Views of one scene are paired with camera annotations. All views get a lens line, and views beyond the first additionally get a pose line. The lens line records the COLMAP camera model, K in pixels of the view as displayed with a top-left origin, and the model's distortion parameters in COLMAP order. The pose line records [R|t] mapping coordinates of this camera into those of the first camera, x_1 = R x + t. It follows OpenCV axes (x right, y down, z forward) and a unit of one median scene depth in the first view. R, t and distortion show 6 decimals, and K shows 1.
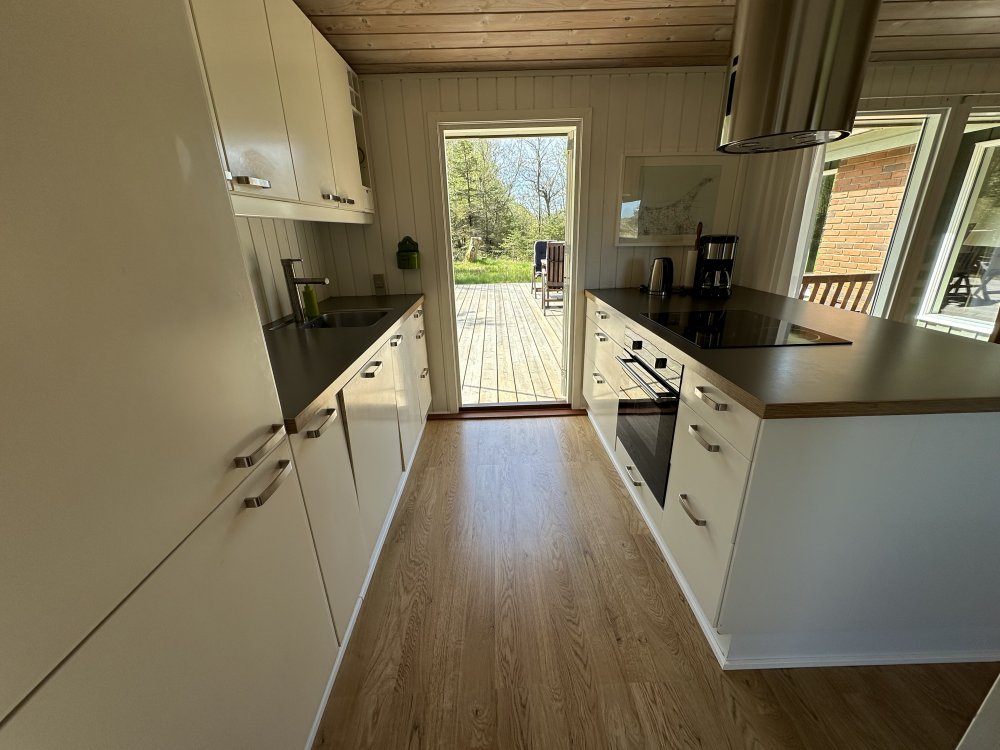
lens RADIAL K [[397.1, 0, 498.5], [0, 397.1, 375.5], [0, 0, 1]] dist [-0.000306, -0.000610]
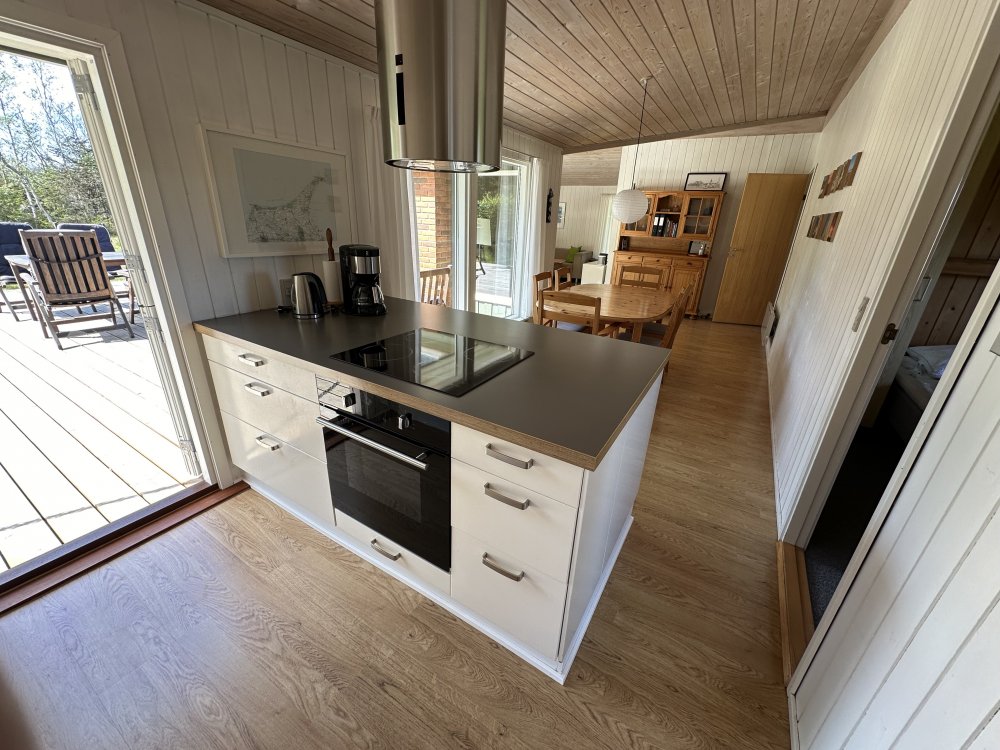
lens RADIAL K [[397.1, 0, 500.3], [0, 397.1, 374.8], [0, 0, 1]] dist [-0.000306, -0.000610]
pose [[0.528381, -0.264742, 0.806675, -0.078090], [0.233155, 0.958856, 0.161967, -0.129749], [-0.816365, 0.102500, 0.568367, 0.224628]]
